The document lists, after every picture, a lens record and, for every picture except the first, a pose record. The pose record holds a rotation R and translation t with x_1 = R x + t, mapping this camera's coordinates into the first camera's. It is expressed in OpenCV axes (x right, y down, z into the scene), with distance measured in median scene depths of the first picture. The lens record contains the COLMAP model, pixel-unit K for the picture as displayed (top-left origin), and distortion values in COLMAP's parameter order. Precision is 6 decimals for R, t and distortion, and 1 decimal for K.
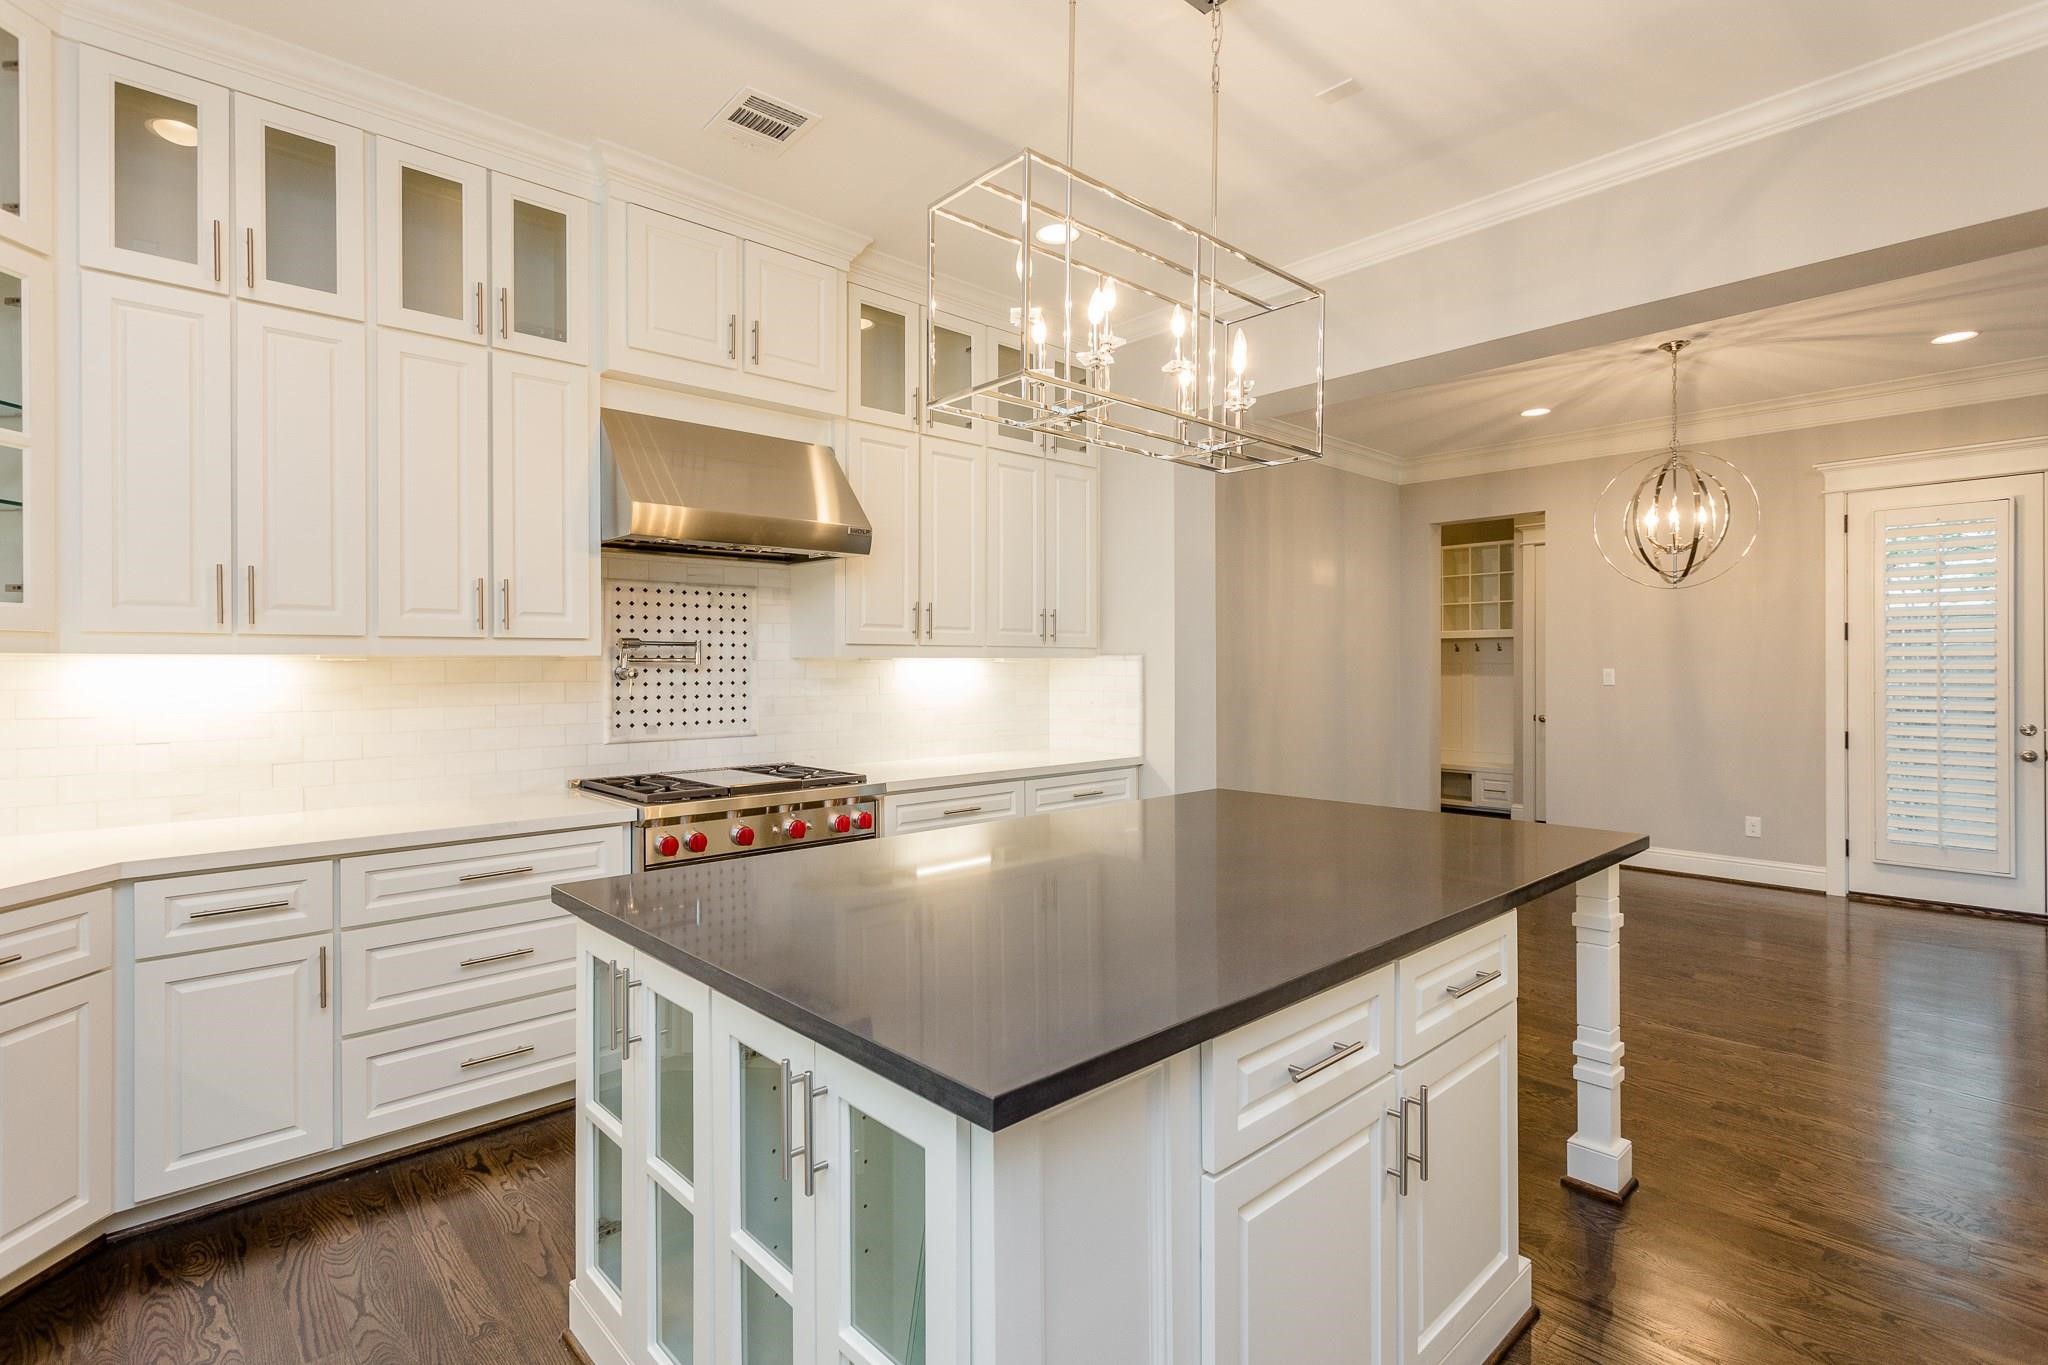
lens RADIAL K [[972.9, 0, 1004.5], [0, 972.9, 660.9], [0, 0, 1]] dist [0.003173, 0.000926]
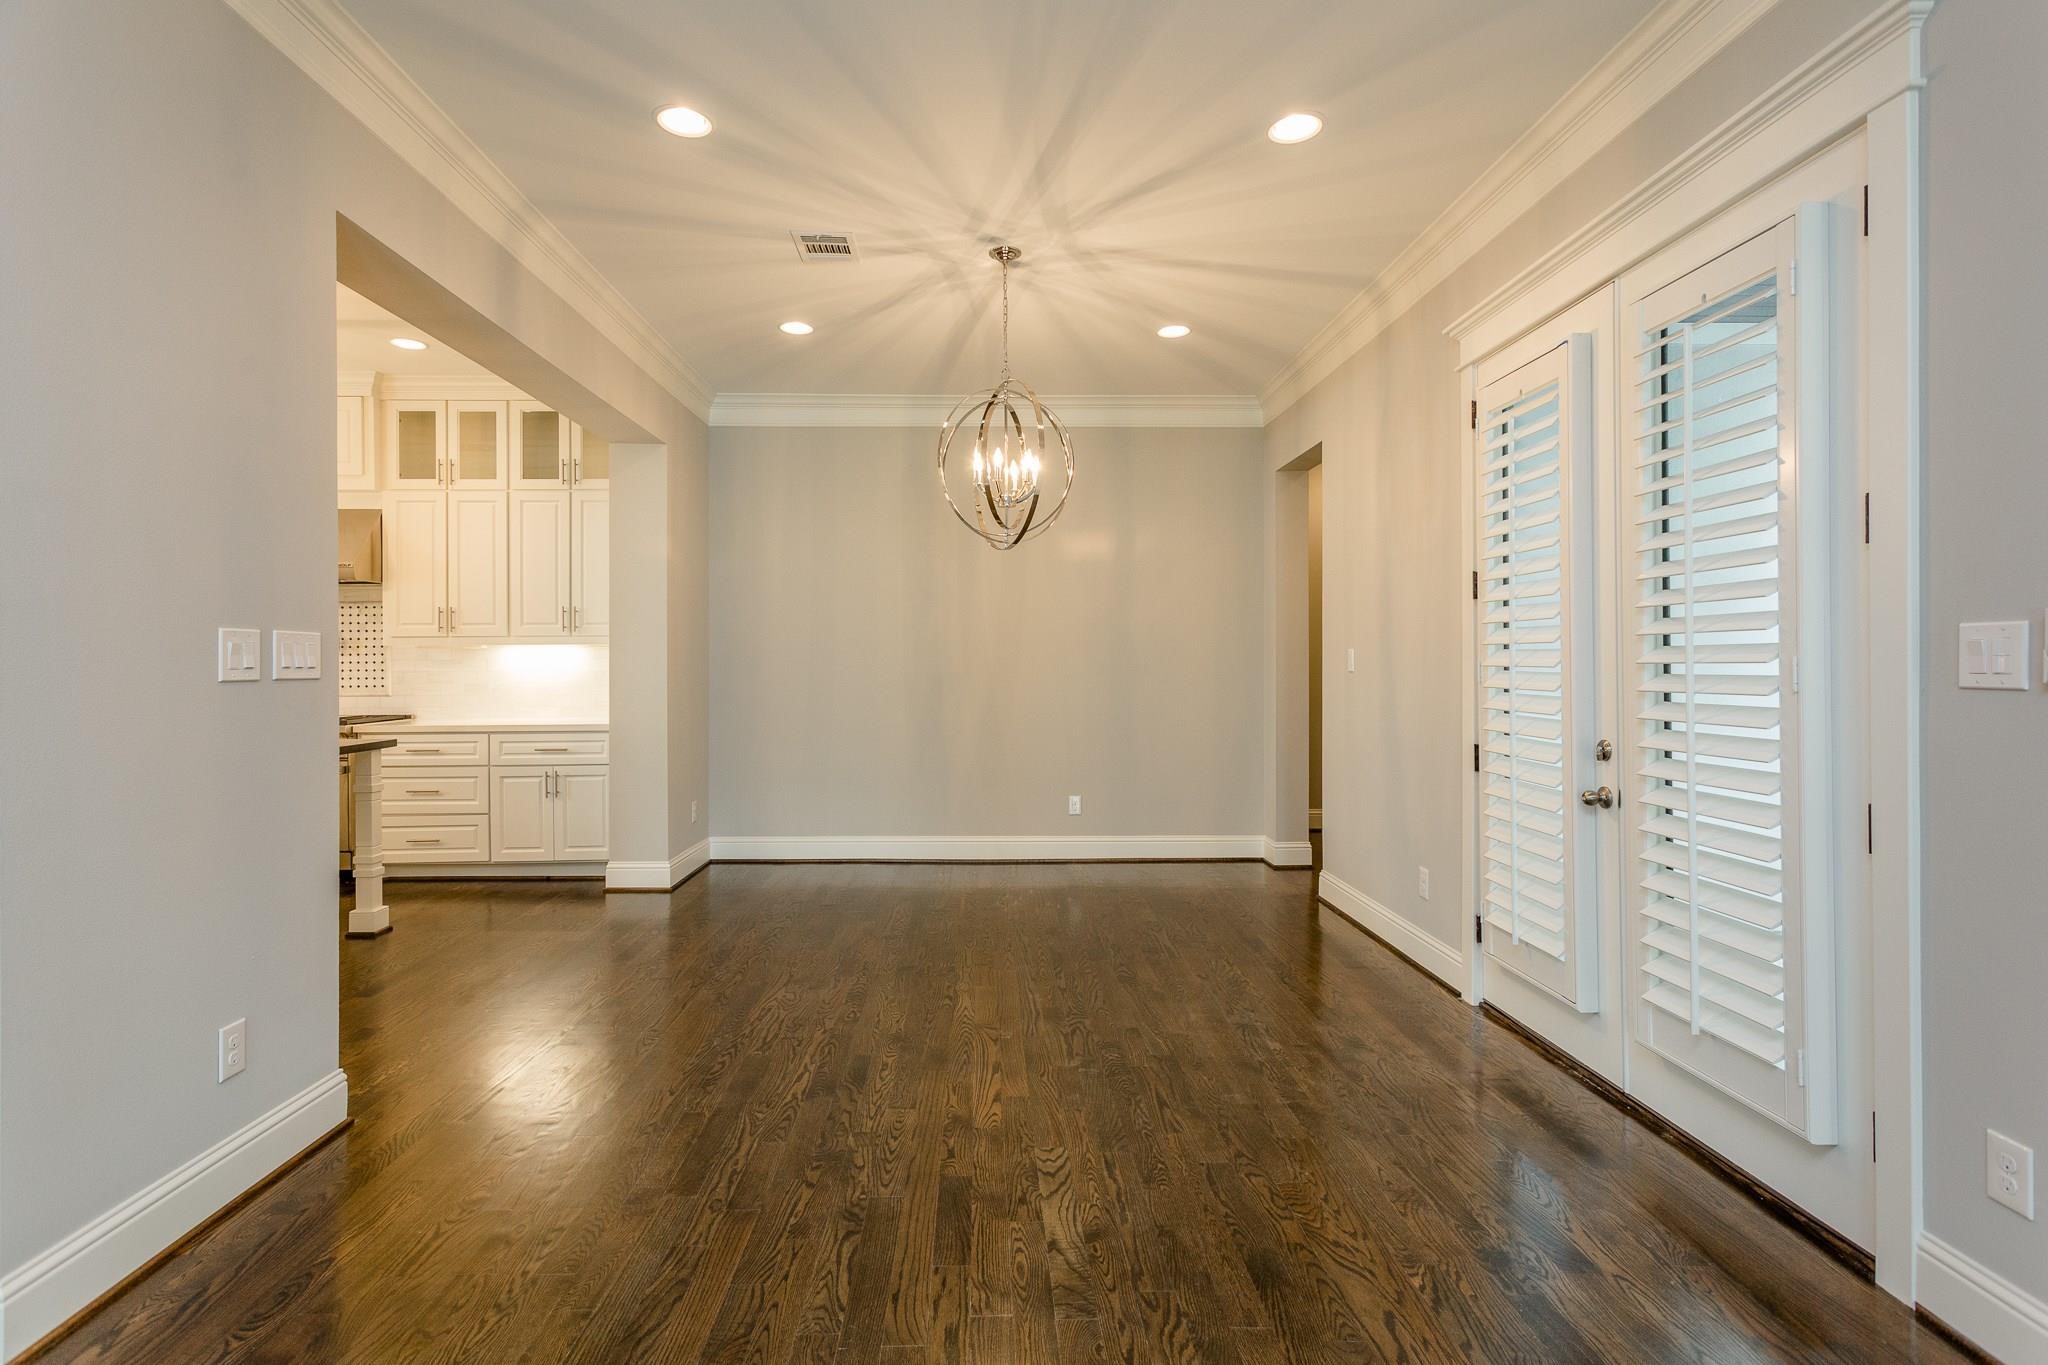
lens RADIAL K [[972.9, 0, 1004.5], [0, 972.9, 660.9], [0, 0, 1]] dist [0.003173, 0.000926]
pose [[0.749940, -0.003060, -0.661499, 1.286262], [0.006371, 0.999976, 0.002597, 0.018603], [0.661475, -0.006162, 0.749942, 0.399084]]
